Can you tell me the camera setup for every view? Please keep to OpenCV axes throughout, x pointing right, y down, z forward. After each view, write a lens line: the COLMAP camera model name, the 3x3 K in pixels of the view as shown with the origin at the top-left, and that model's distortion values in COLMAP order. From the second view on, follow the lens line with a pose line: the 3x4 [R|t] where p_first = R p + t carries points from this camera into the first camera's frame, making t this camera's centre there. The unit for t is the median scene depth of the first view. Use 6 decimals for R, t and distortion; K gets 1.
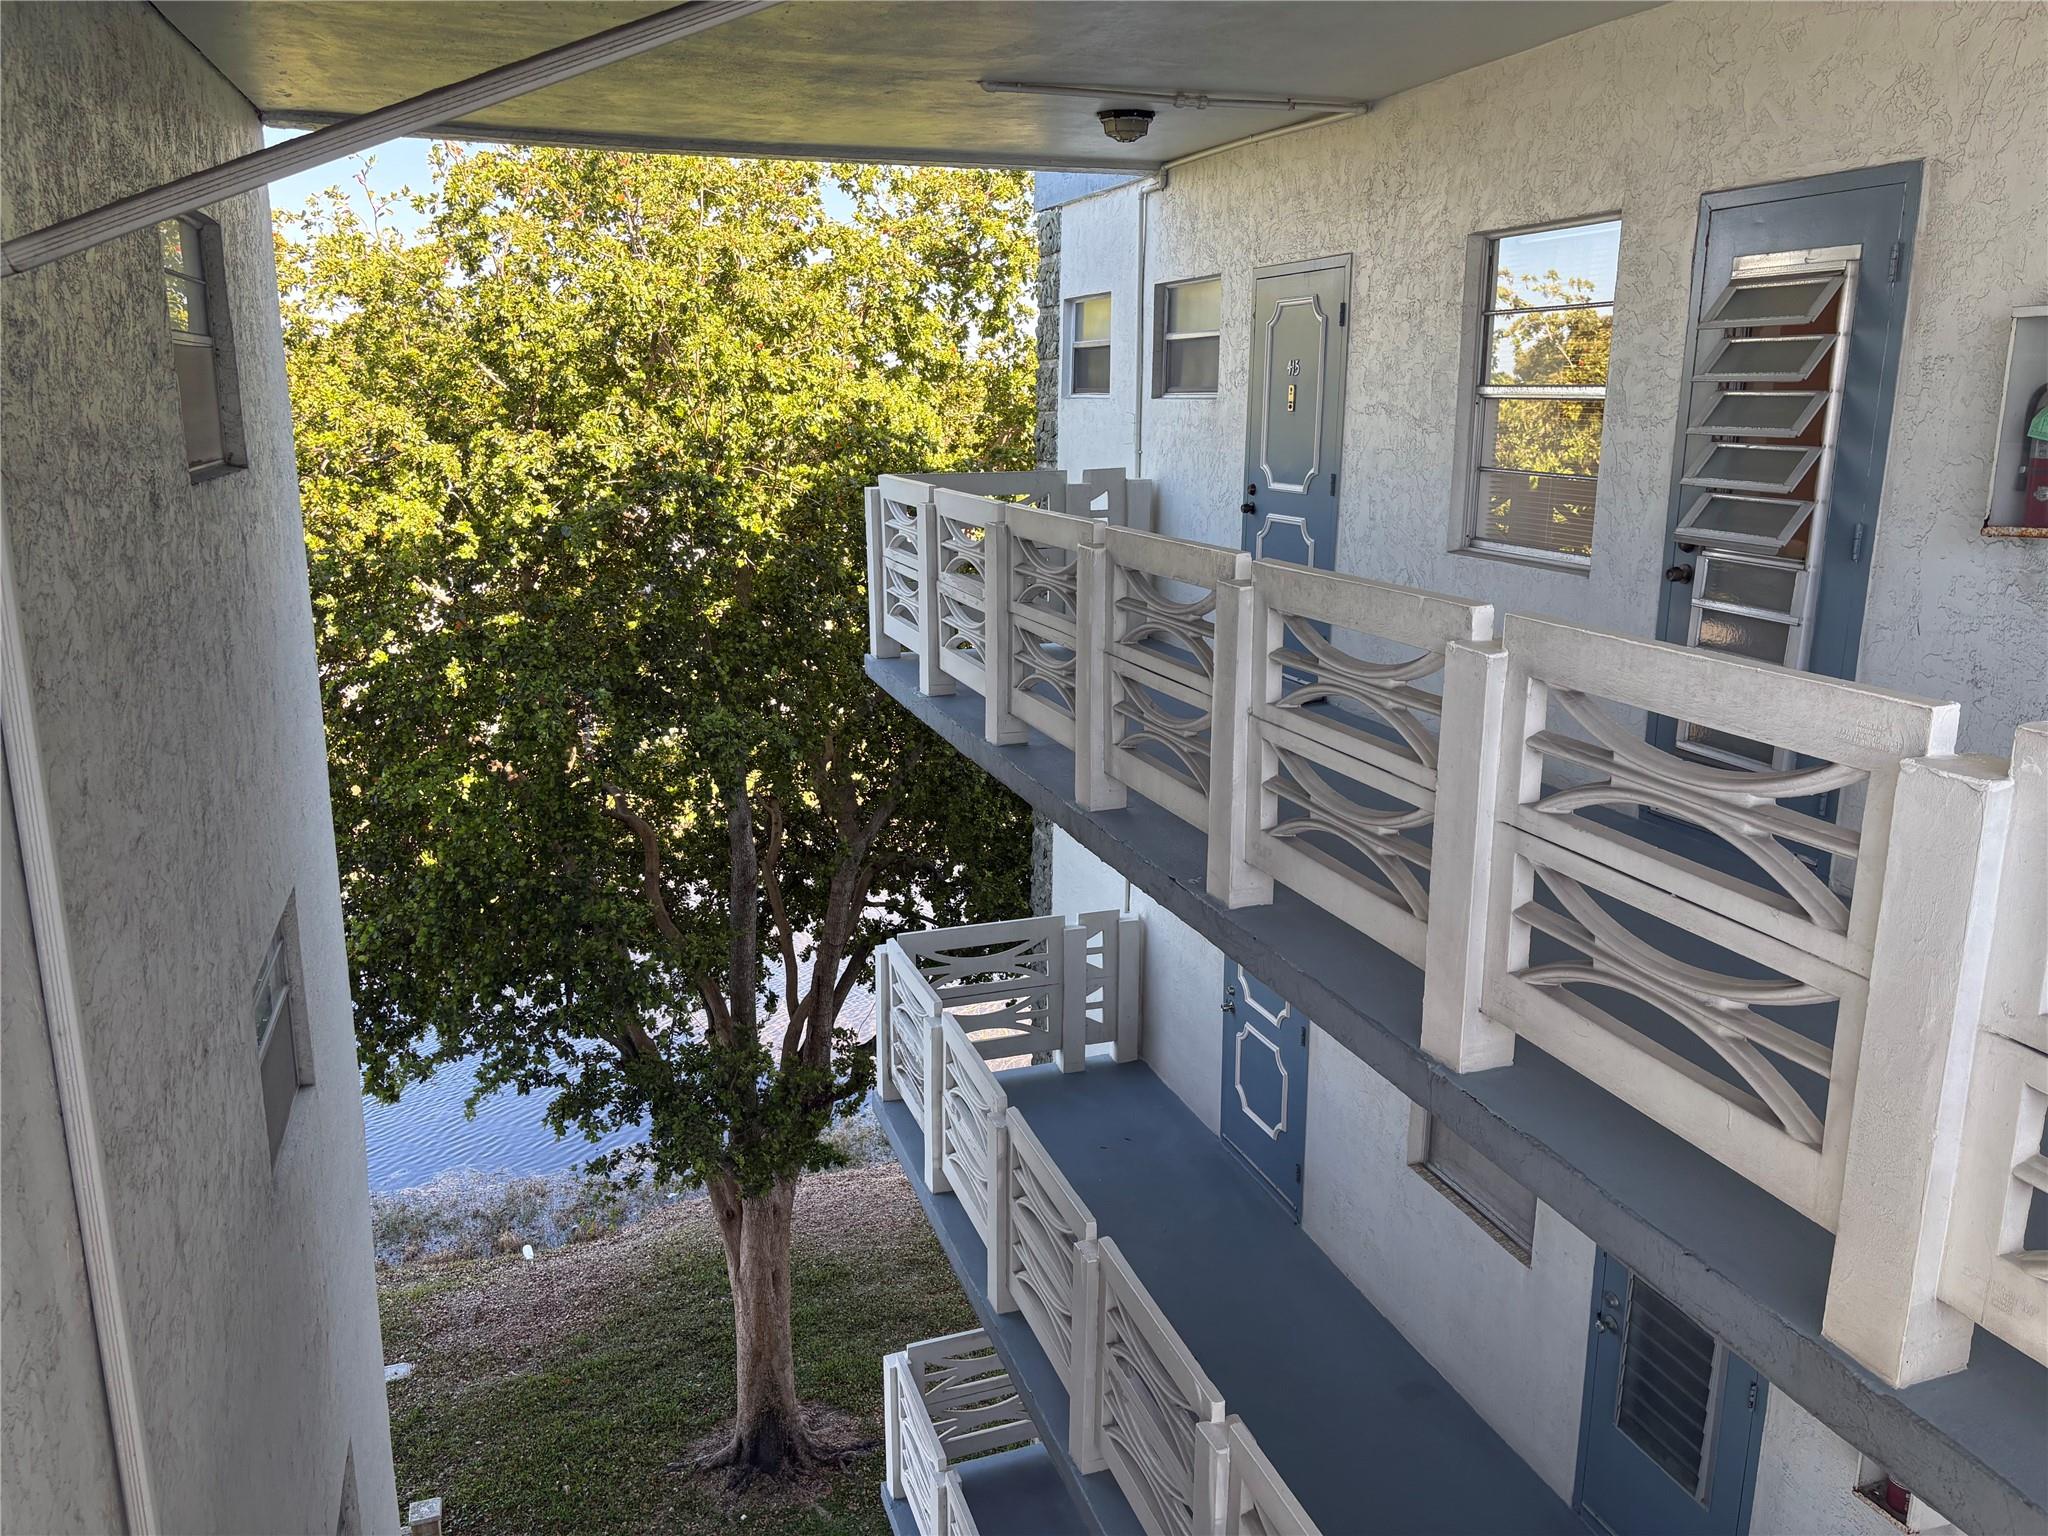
lens RADIAL K [[1554.9, 0, 1025.2], [0, 1554.9, 785.7], [0, 0, 1]] dist [0.043955, -0.051544]
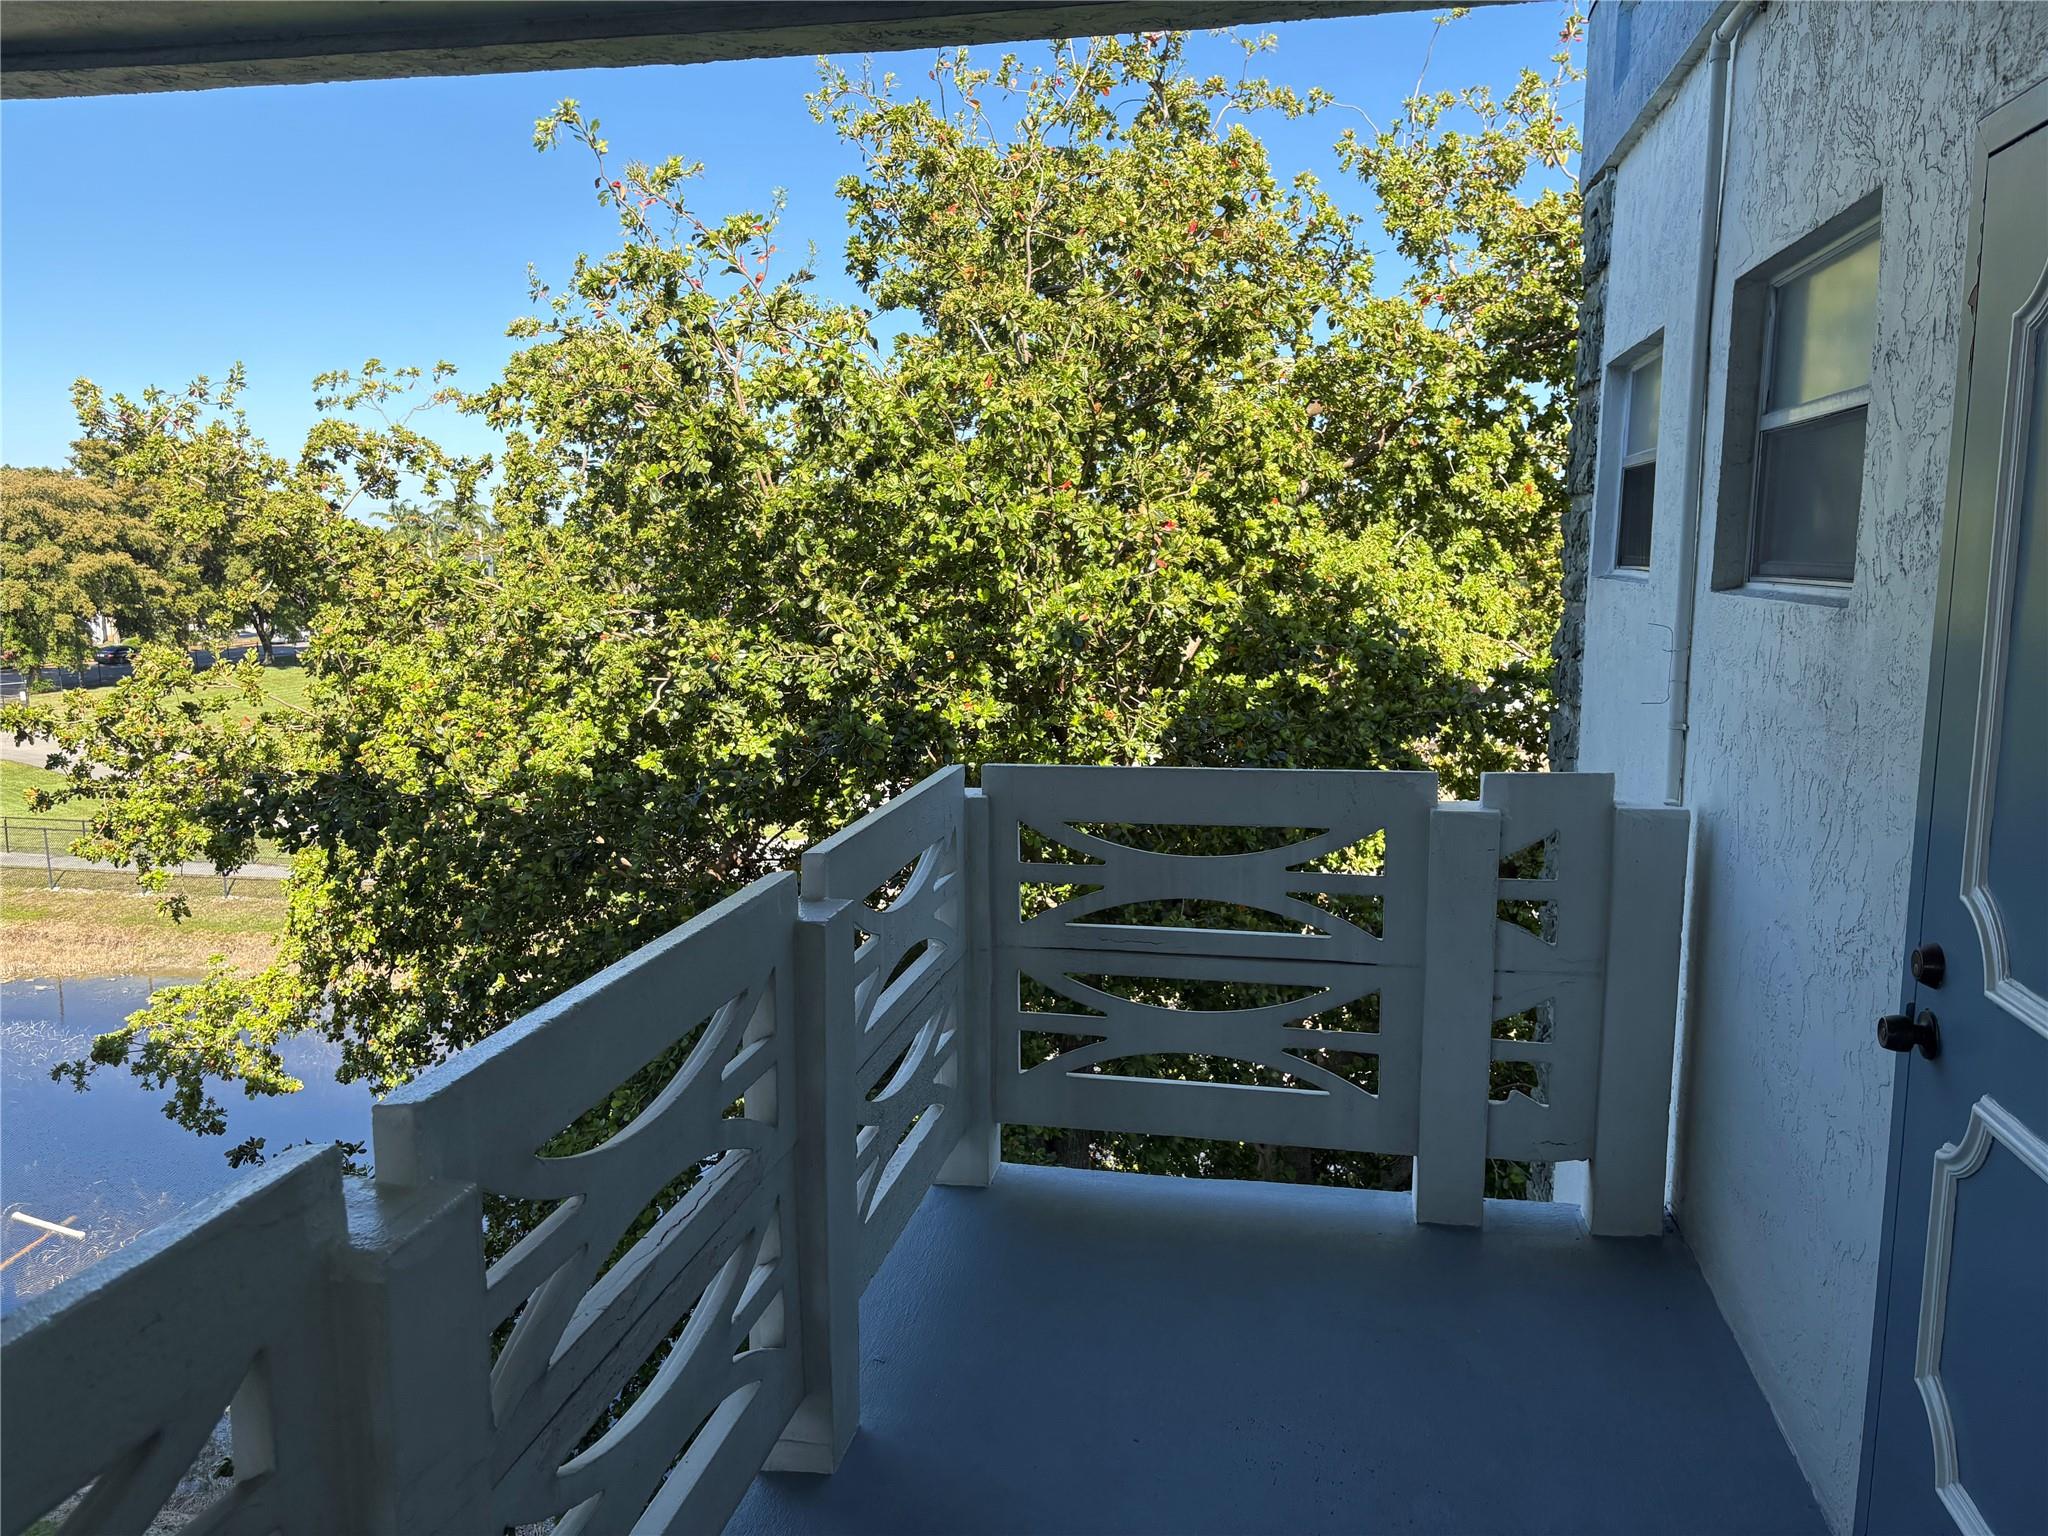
lens RADIAL K [[1555.8, 0, 1017.7], [0, 1555.8, 782.1], [0, 0, 1]] dist [0.065668, -0.077242]
pose [[0.873345, 0.067725, -0.482371, 0.139858], [-0.112757, 0.991498, -0.064943, -0.189387], [0.473872, 0.111108, 0.873556, 0.712206]]
